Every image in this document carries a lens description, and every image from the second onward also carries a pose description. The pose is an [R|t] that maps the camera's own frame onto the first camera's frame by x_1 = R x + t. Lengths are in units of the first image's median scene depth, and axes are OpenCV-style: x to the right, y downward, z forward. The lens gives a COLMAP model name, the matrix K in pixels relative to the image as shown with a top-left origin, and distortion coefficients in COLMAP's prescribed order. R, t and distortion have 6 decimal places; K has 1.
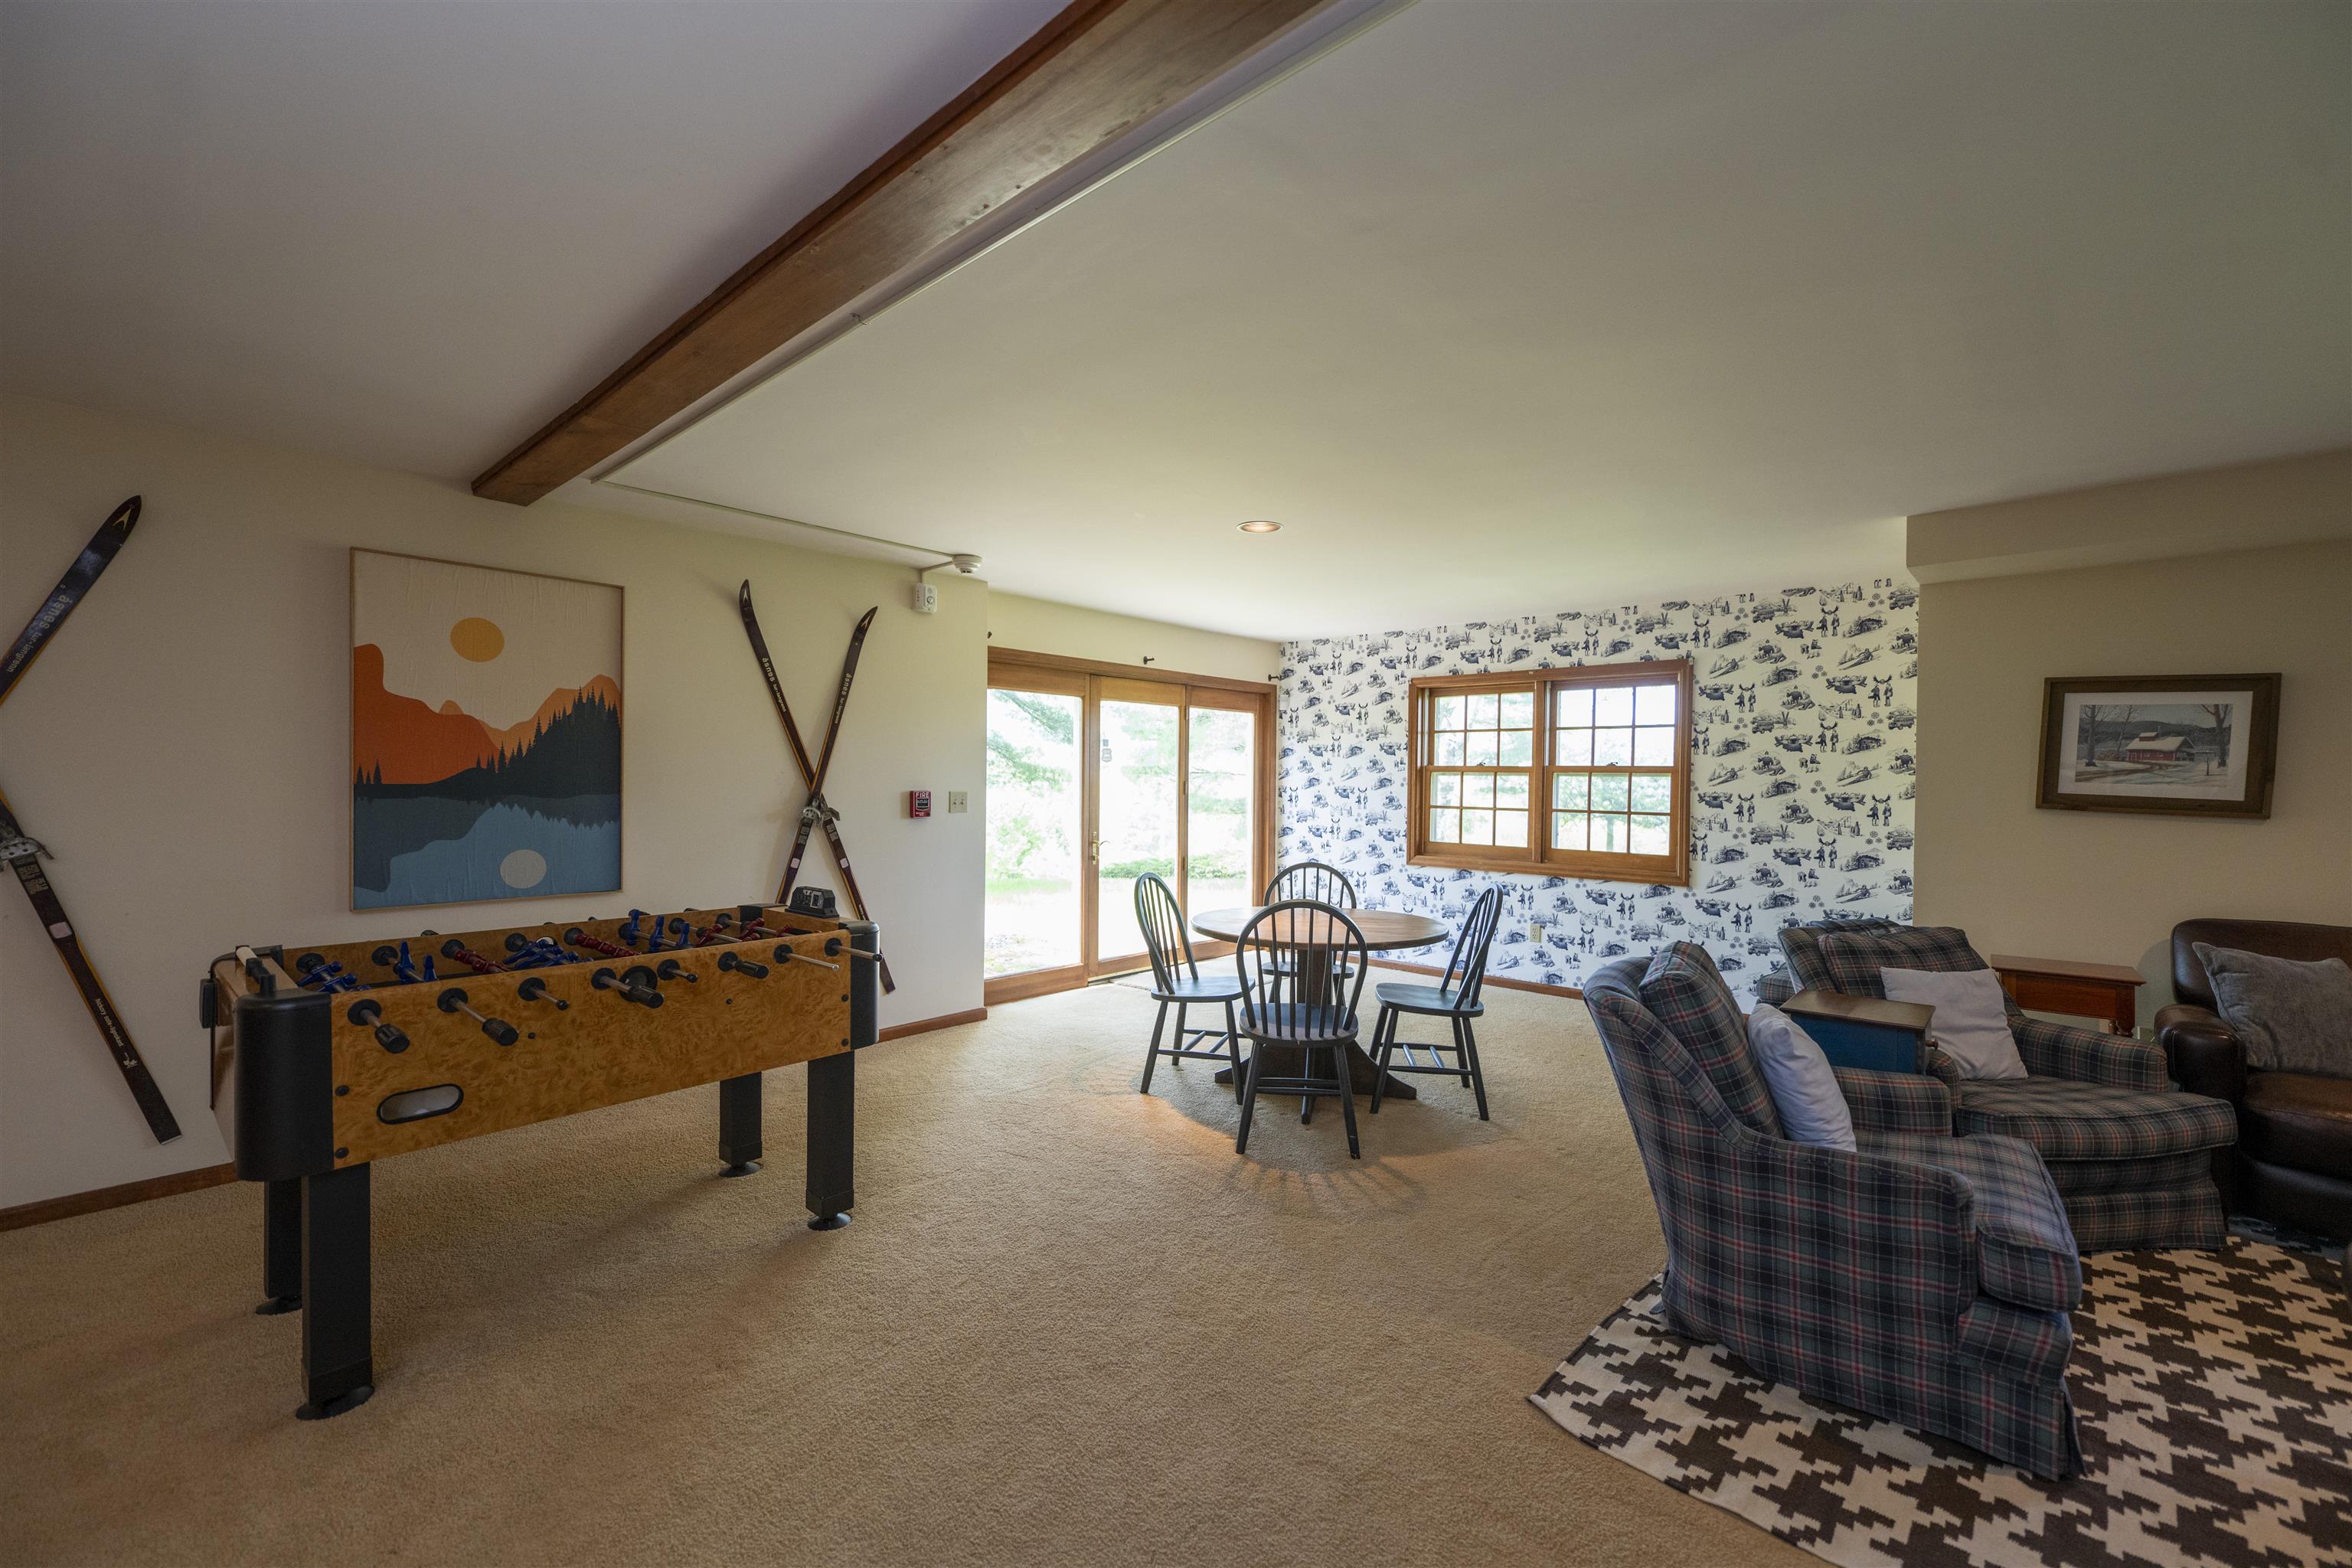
lens RADIAL K [[955.4, 0, 1176.0], [0, 955.4, 784.0], [0, 0, 1]] dist [-0.000633, -0.000102]
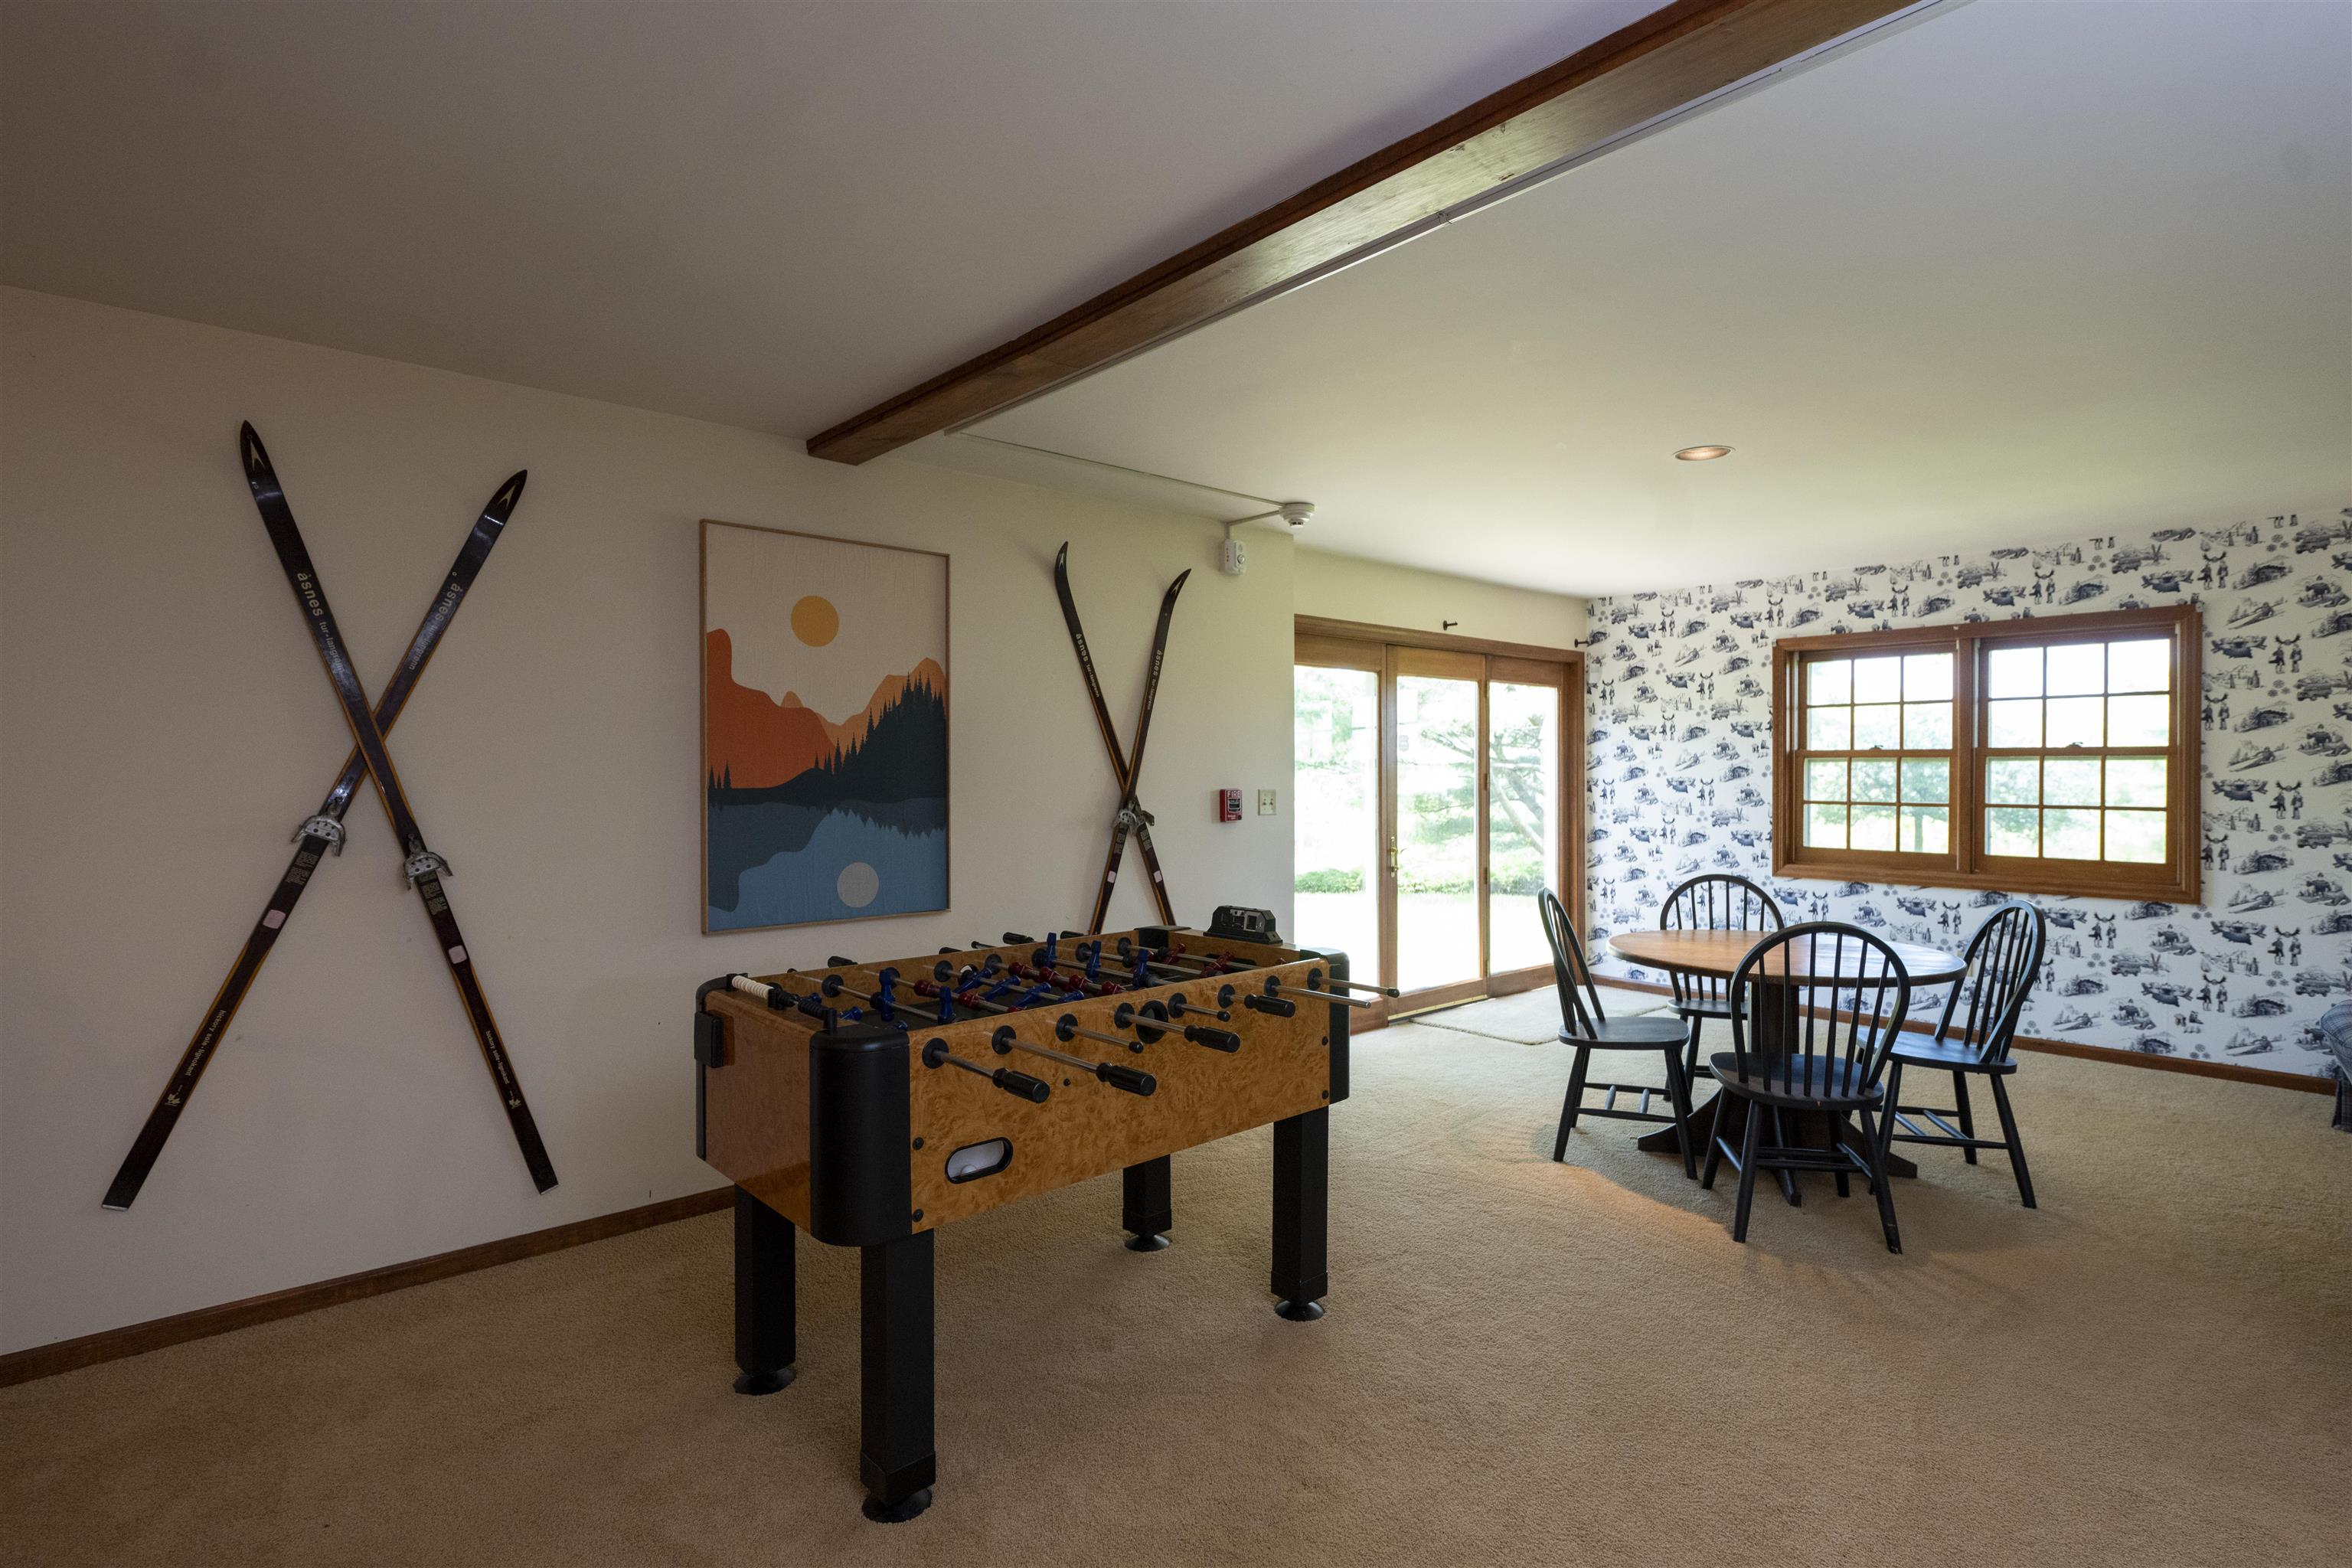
lens RADIAL K [[1161.2, 0, 1172.5], [0, 1161.2, 776.3], [0, 0, 1]] dist [-0.000774, -0.000822]
pose [[0.993633, -0.012301, -0.111991, -0.215860], [0.012153, 0.999924, -0.002012, -0.002872], [0.112007, 0.000639, 0.993707, -0.008655]]
